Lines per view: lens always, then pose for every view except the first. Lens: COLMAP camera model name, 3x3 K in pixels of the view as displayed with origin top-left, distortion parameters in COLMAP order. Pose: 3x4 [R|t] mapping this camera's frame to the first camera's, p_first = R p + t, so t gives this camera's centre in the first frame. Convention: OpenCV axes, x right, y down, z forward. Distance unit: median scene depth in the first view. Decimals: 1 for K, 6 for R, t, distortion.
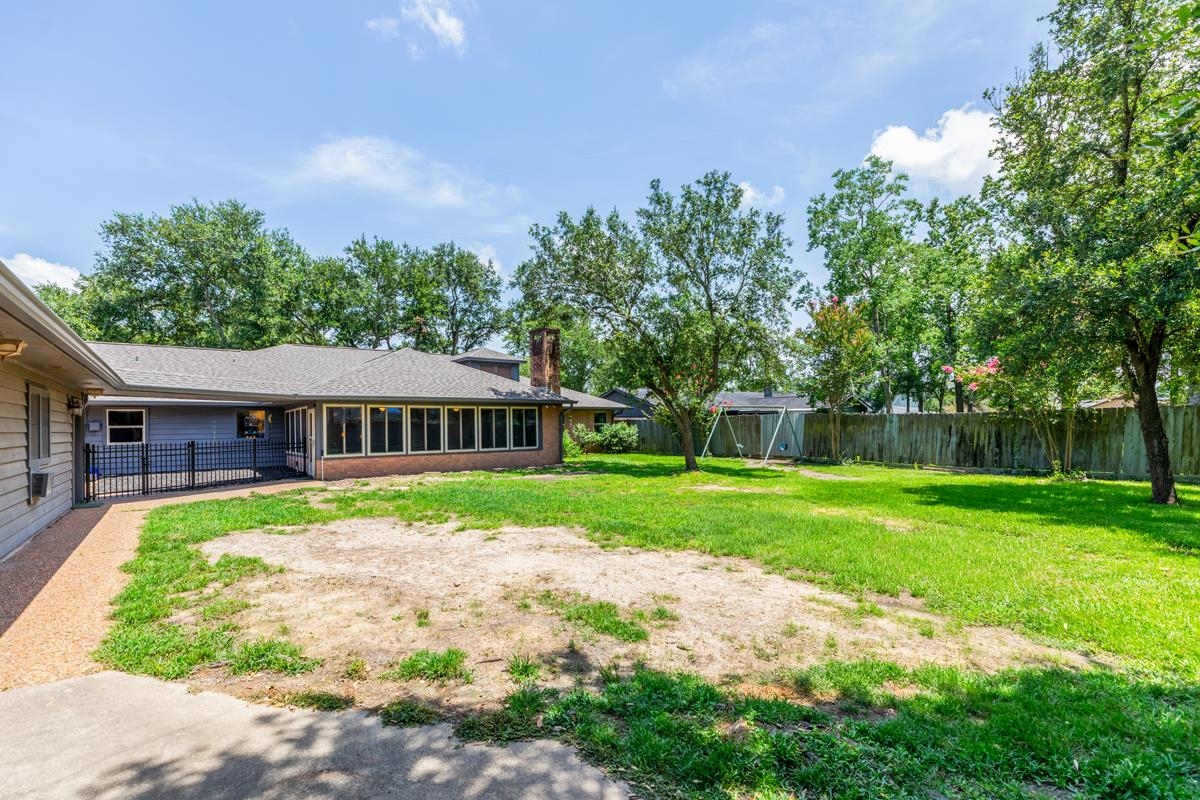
lens RADIAL K [[559.7, 0, 601.4], [0, 559.7, 410.7], [0, 0, 1]] dist [0.010498, -0.000514]
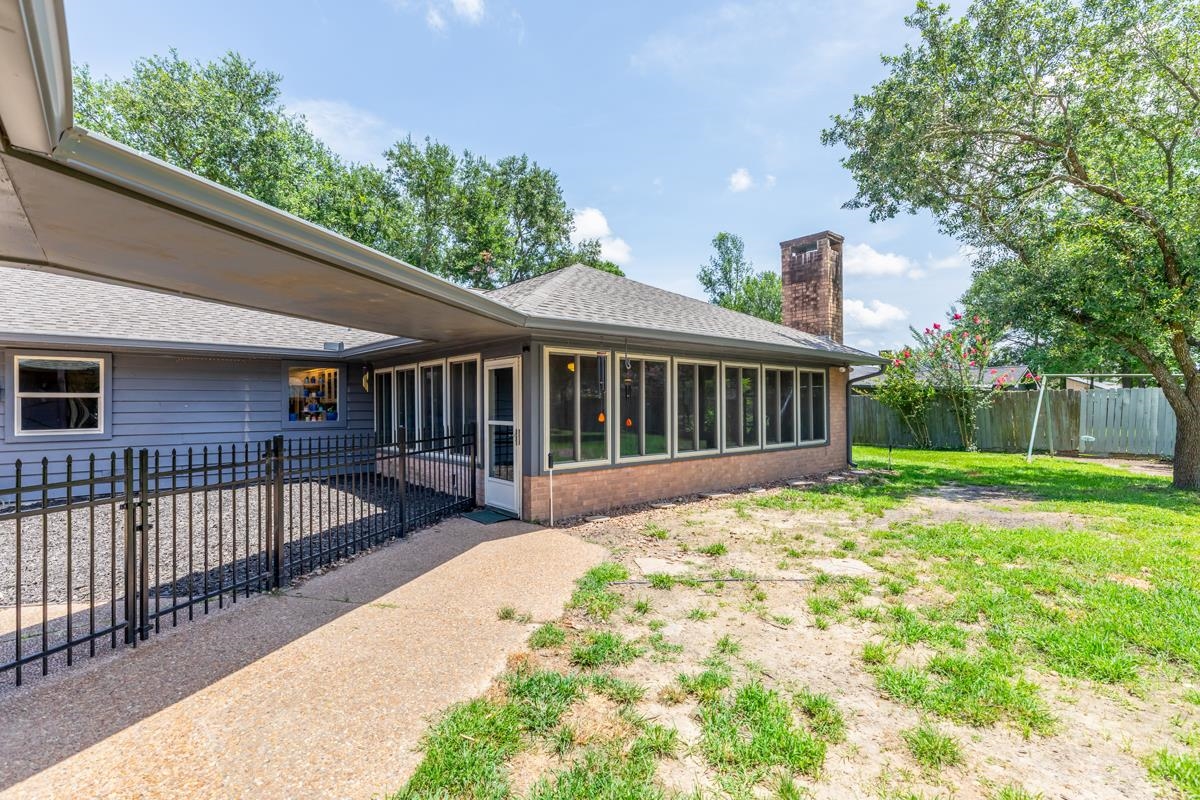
lens RADIAL K [[559.7, 0, 598.1], [0, 559.7, 396.8], [0, 0, 1]] dist [0.010498, -0.000514]
pose [[0.998228, 0.010093, 0.058641, -0.390966], [-0.010967, 0.999833, 0.014601, 0.016028], [-0.058483, -0.015219, 0.998172, 0.461953]]
